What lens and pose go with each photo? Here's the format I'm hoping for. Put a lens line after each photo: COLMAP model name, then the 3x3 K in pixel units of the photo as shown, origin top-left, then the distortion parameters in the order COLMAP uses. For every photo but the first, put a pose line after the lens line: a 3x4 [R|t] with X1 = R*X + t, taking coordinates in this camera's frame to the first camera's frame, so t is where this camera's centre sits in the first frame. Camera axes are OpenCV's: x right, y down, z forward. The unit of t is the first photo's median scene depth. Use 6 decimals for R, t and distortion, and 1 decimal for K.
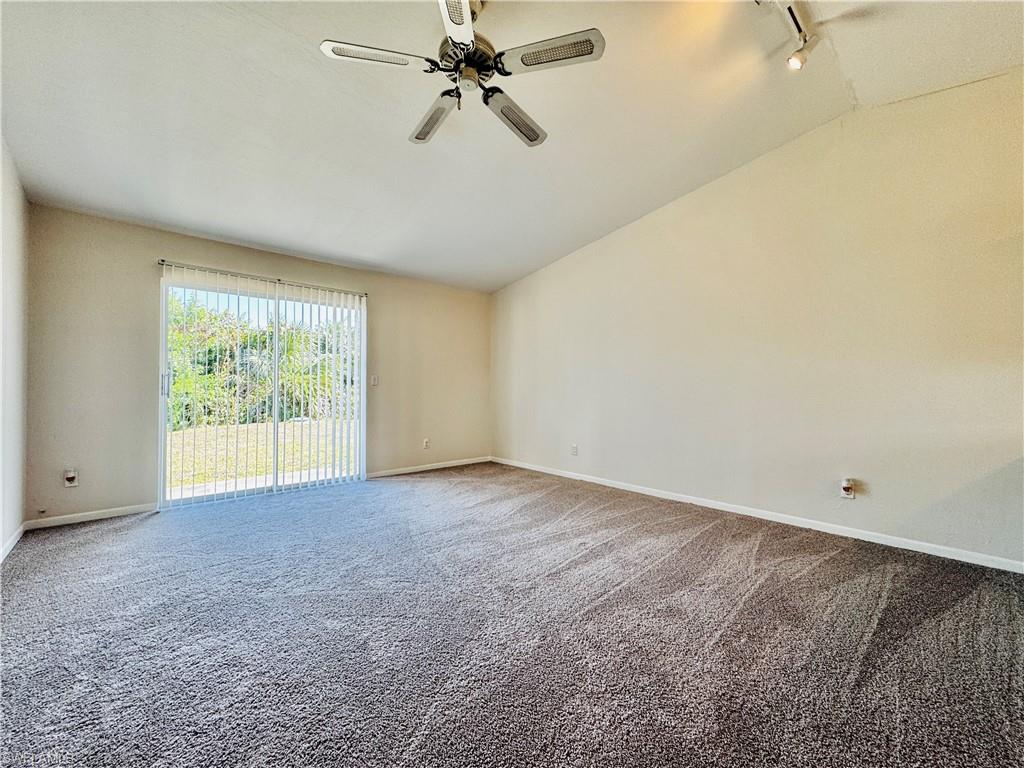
lens RADIAL K [[408.9, 0, 512.8], [0, 408.9, 385.4], [0, 0, 1]] dist [-0.005472, 0.001357]
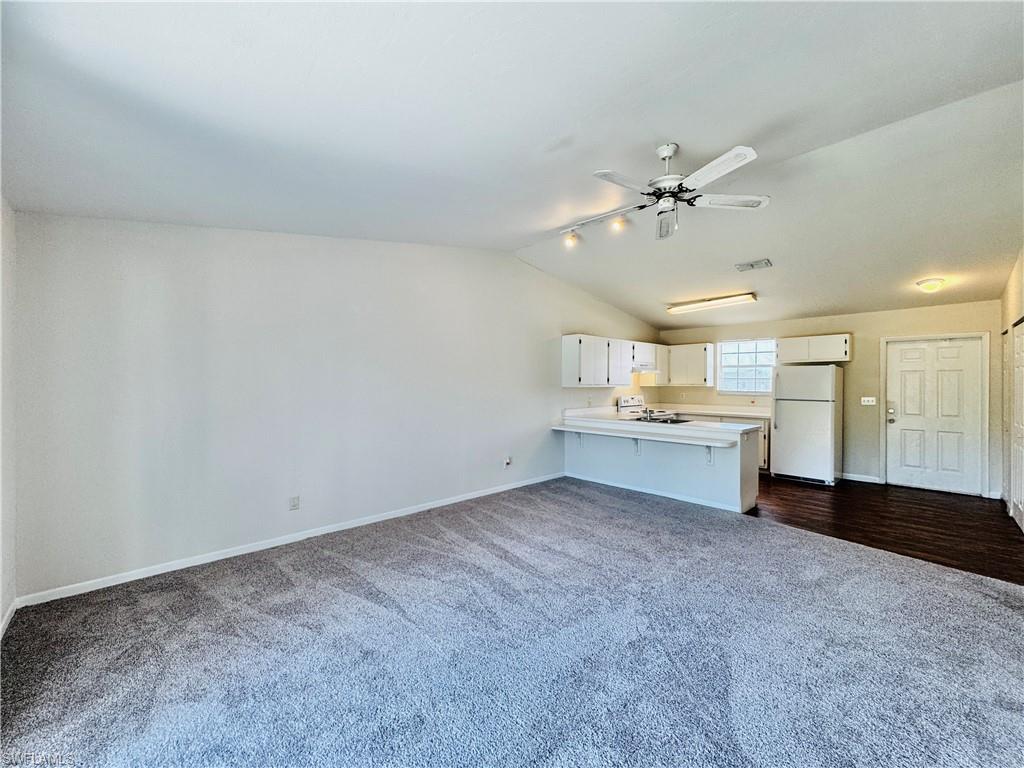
lens RADIAL K [[408.9, 0, 511.7], [0, 408.9, 383.1], [0, 0, 1]] dist [-0.005472, 0.001357]
pose [[-0.013015, -0.004339, 0.999906, -1.188674], [-0.003618, 0.999984, 0.004292, -0.127312], [-0.999909, -0.003562, -0.013030, 1.238341]]
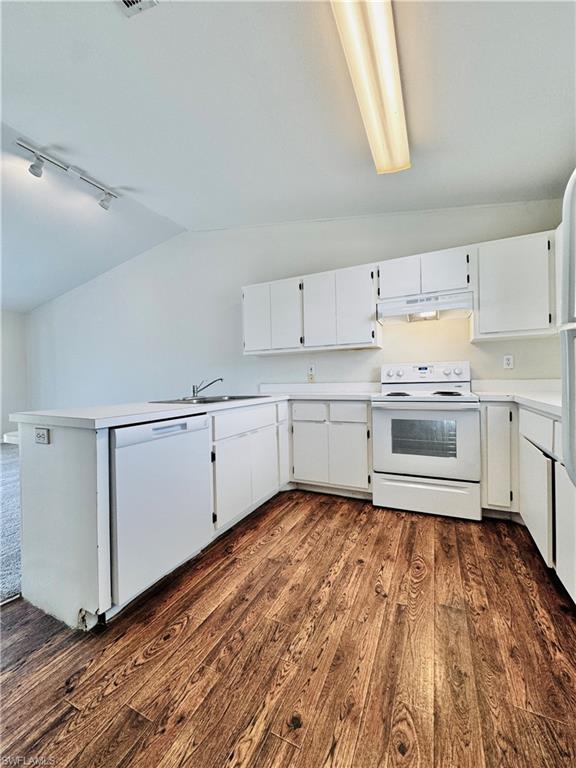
lens RADIAL K [[306.7, 0, 288.6], [0, 306.7, 382.4], [0, 0, 1]] dist [-0.005472, 0.001357]
pose [[0.926055, -0.027058, 0.376417, 0.892360], [0.025716, 0.999632, 0.008592, 0.026366], [-0.376511, 0.001723, 0.926411, -0.593789]]
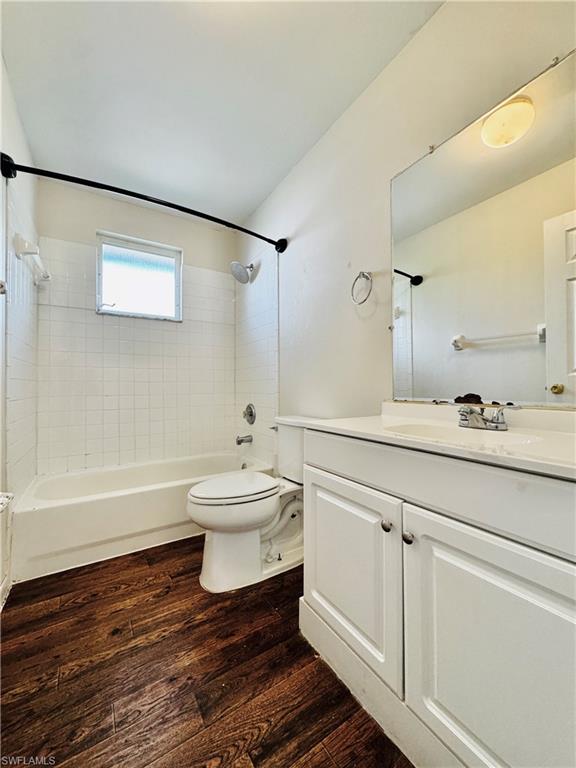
lens RADIAL K [[306.7, 0, 287.4], [0, 306.7, 382.4], [0, 0, 1]] dist [-0.005472, 0.001357]
pose [[-0.986851, 0.007916, 0.161438, 0.955301], [0.006008, 0.999906, -0.012307, 0.065301], [-0.161521, -0.011175, -0.986806, 0.472236]]
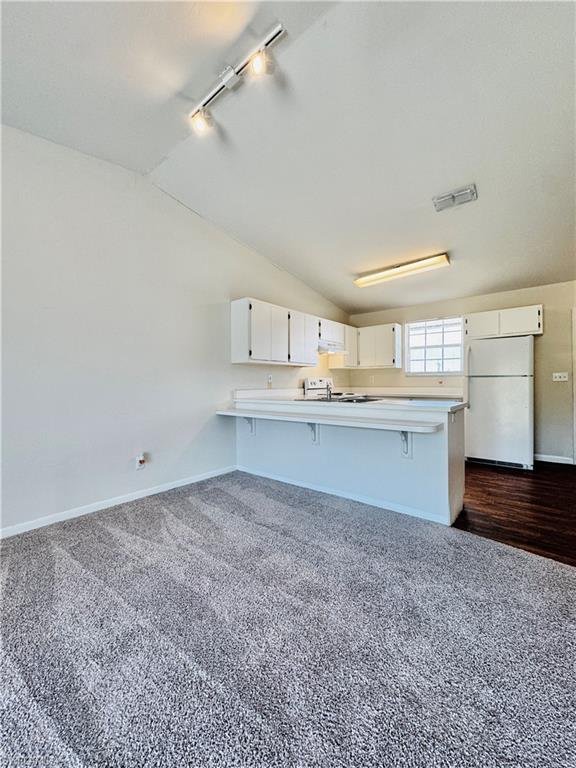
lens RADIAL K [[306.7, 0, 289.7], [0, 306.7, 382.9], [0, 0, 1]] dist [-0.005472, 0.001357]
pose [[-0.141253, -0.002601, 0.989970, -0.267128], [0.004965, 0.999982, 0.003336, 0.002561], [-0.989961, 0.005387, -0.141237, 0.822484]]
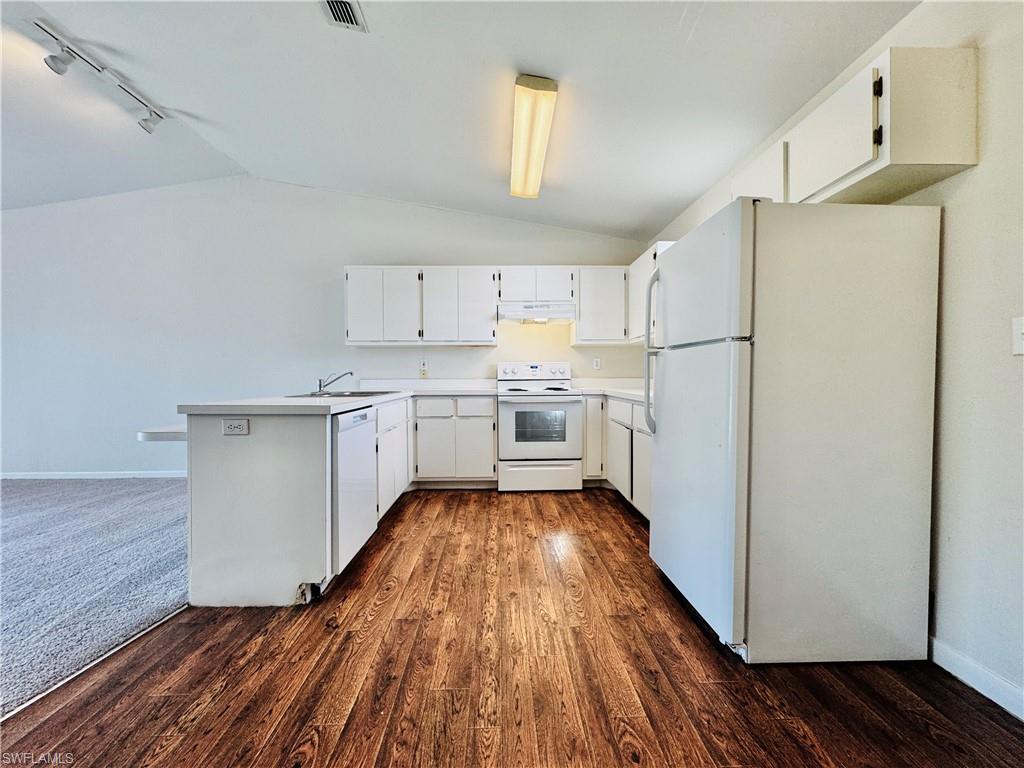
lens RADIAL K [[408.9, 0, 510.9], [0, 408.9, 383.5], [0, 0, 1]] dist [-0.005472, 0.001357]
pose [[0.650915, -0.021413, 0.758848, 0.426588], [0.007994, 0.999740, 0.021353, 0.028649], [-0.759108, -0.007832, 0.650917, -0.756306]]
